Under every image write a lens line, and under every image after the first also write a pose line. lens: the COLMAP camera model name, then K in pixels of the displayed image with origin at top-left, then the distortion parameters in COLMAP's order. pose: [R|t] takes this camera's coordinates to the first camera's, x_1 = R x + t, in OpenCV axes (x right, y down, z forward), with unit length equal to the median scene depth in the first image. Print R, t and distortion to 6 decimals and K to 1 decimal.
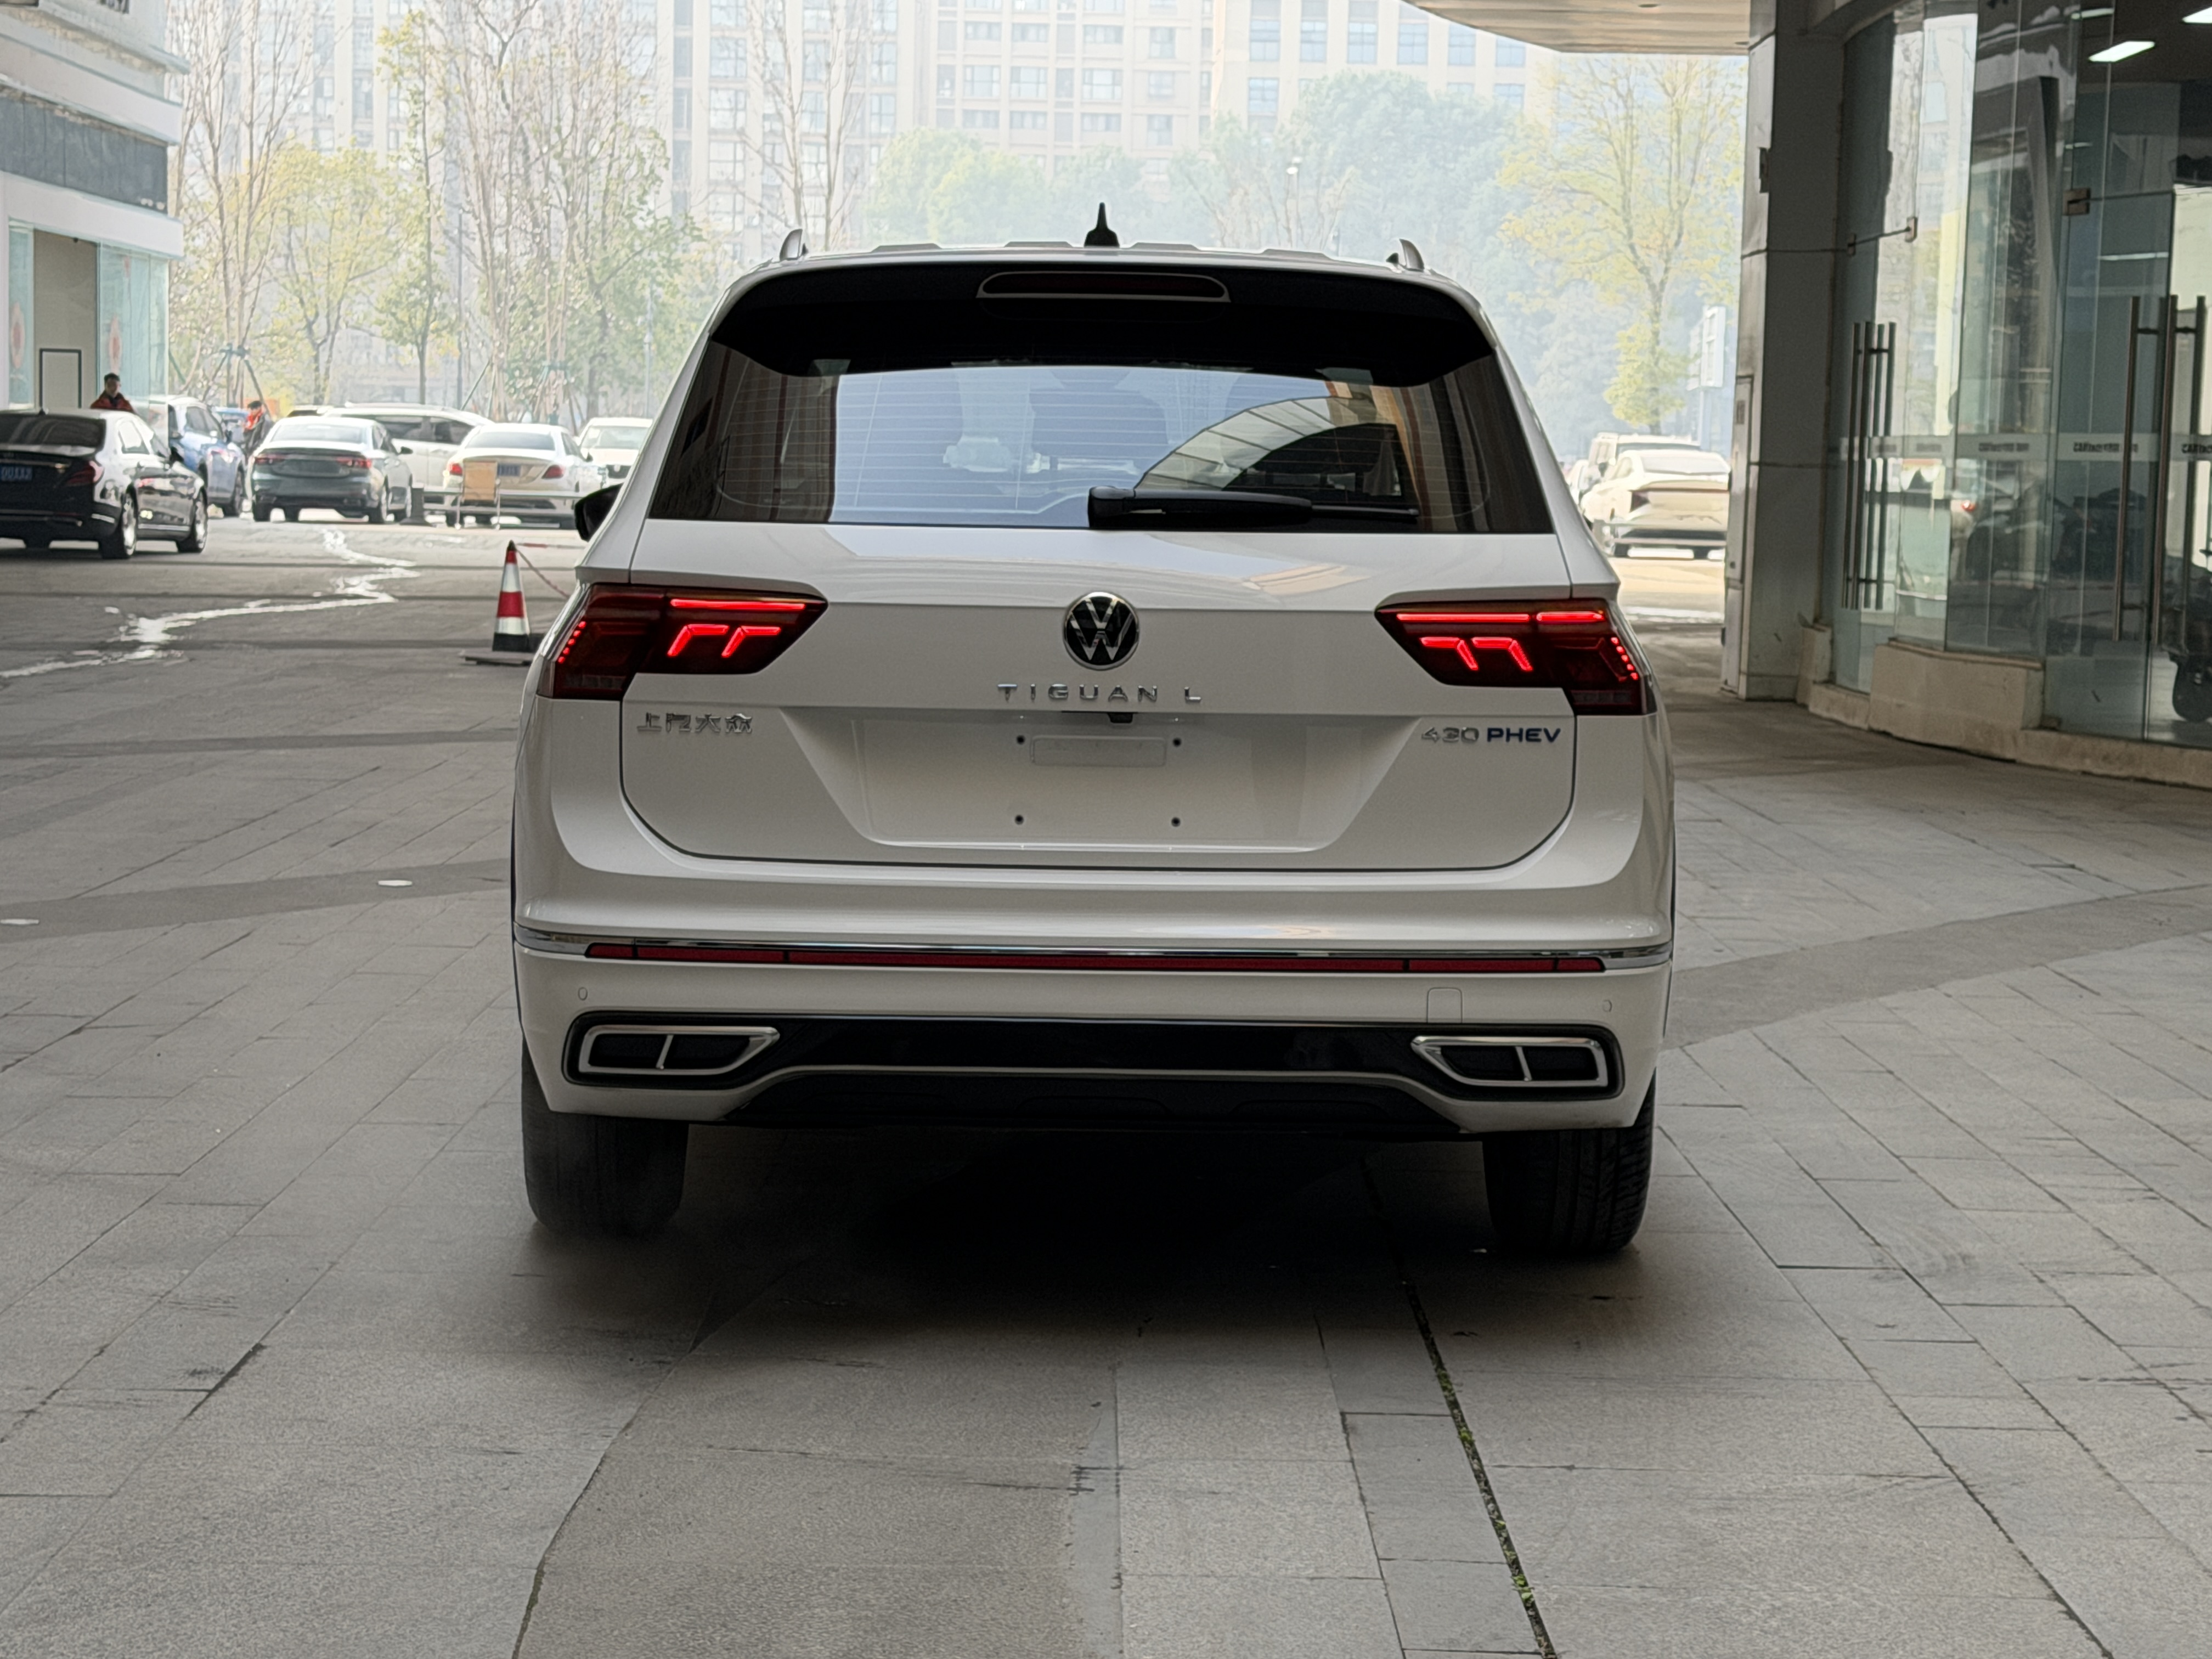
lens RADIAL K [[4472.7, 0, 1106.0], [0, 4472.7, 829.5], [0, 0, 1]] dist [0.216696, -0.407215]
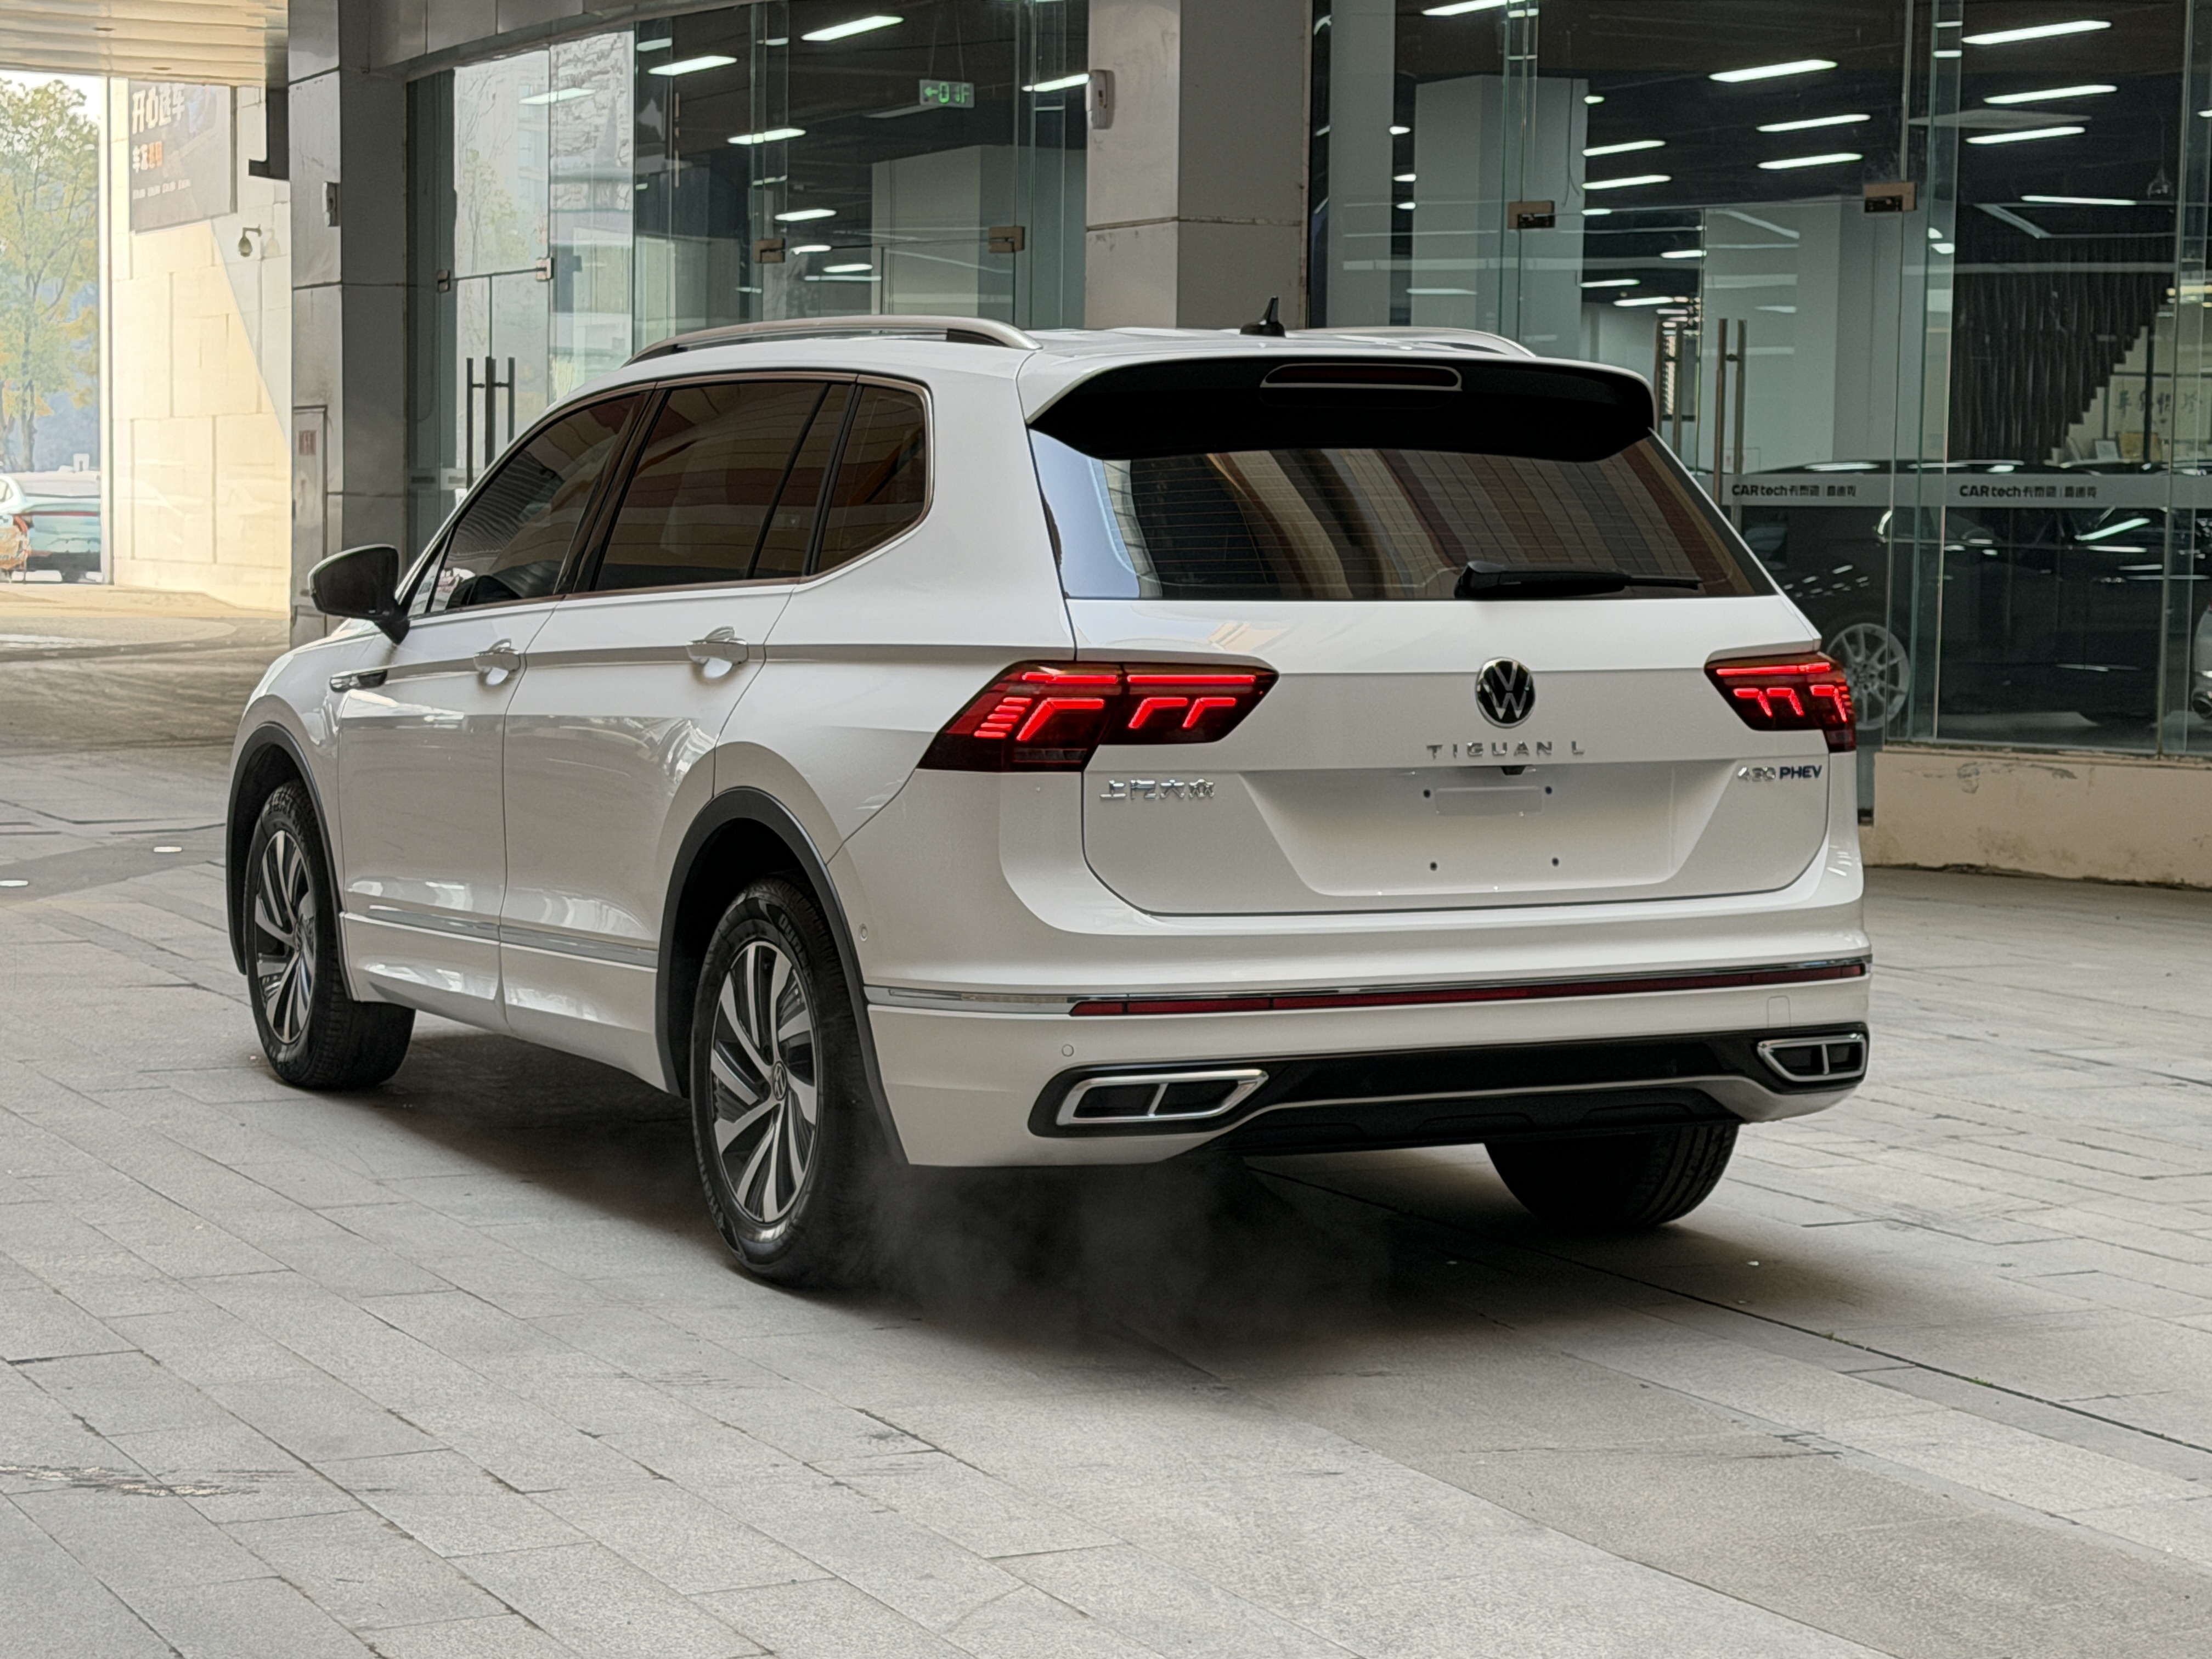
lens RADIAL K [[4472.7, 0, 1106.0], [0, 4472.7, 829.5], [0, 0, 1]] dist [0.216696, -0.407215]
pose [[0.899841, -0.042970, 0.434097, -0.552119], [0.043961, 0.999003, 0.007763, -0.022666], [-0.433998, 0.012098, 0.900833, 0.045619]]
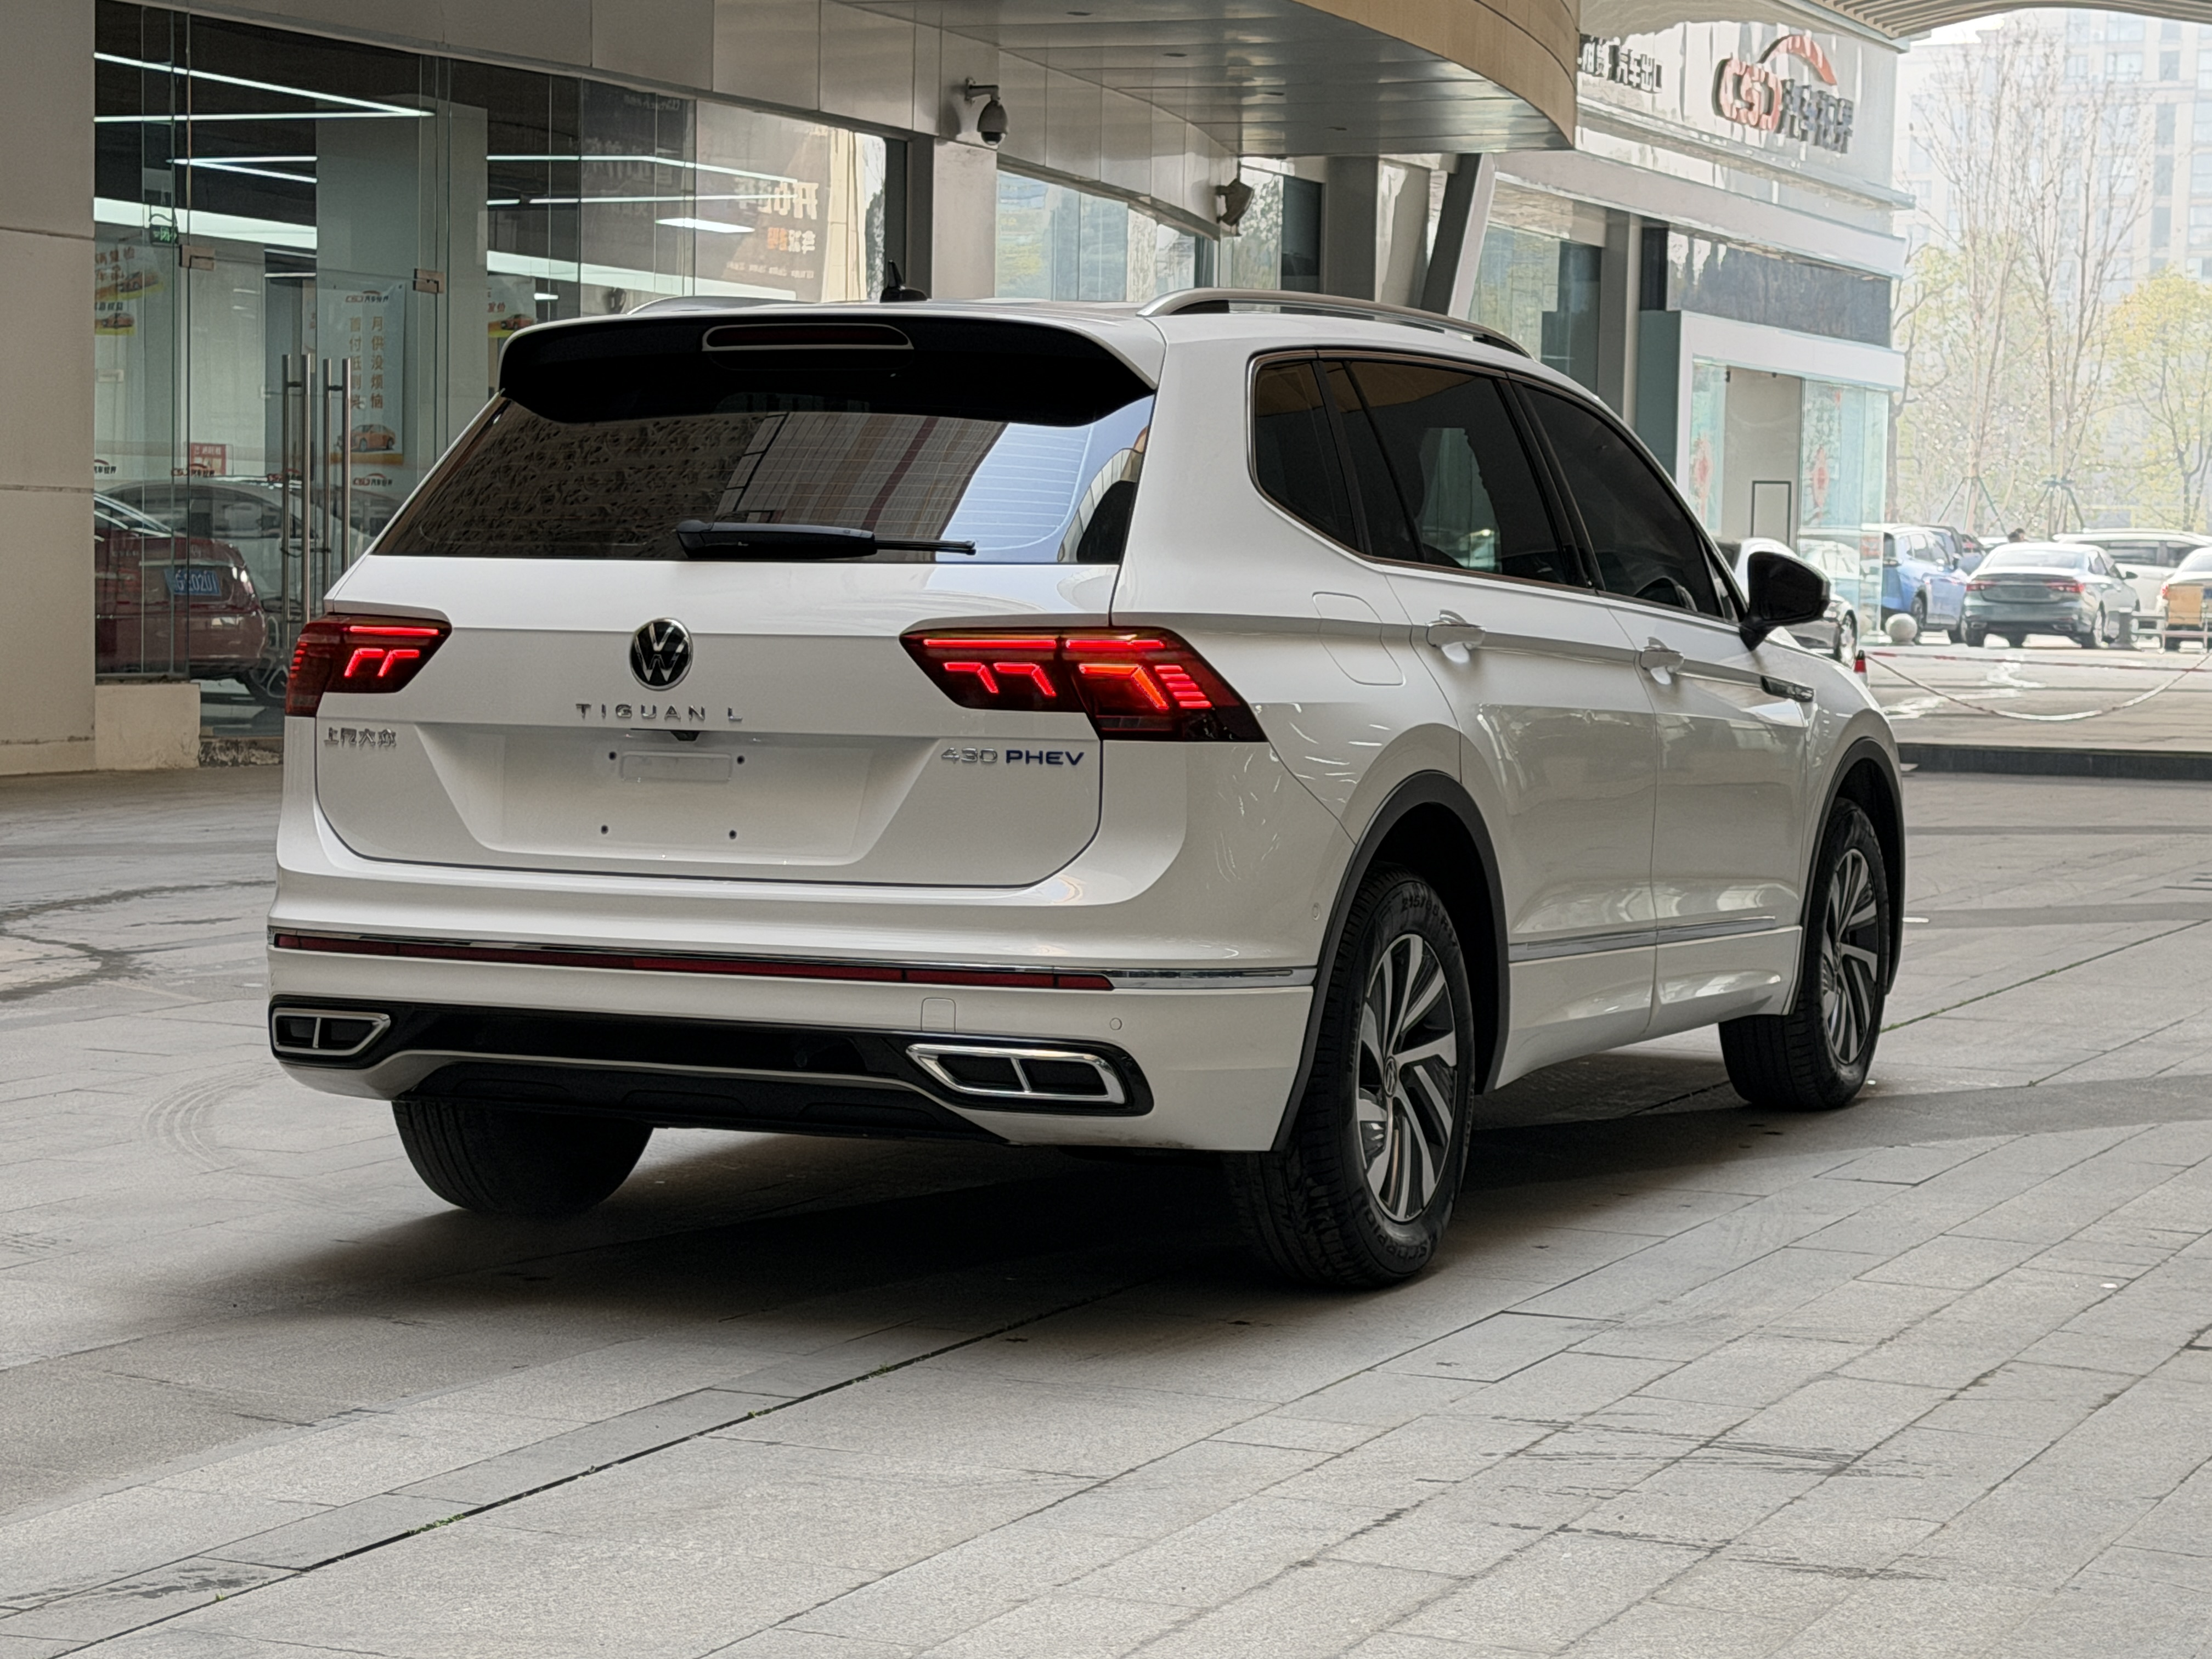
lens RADIAL K [[4472.7, 0, 1106.0], [0, 4472.7, 829.5], [0, 0, 1]] dist [0.216696, -0.407215]
pose [[0.904261, 0.018574, -0.426575, 0.534496], [-0.031743, 0.999213, -0.023782, 0.019047], [0.425798, 0.035046, 0.904139, 0.075244]]
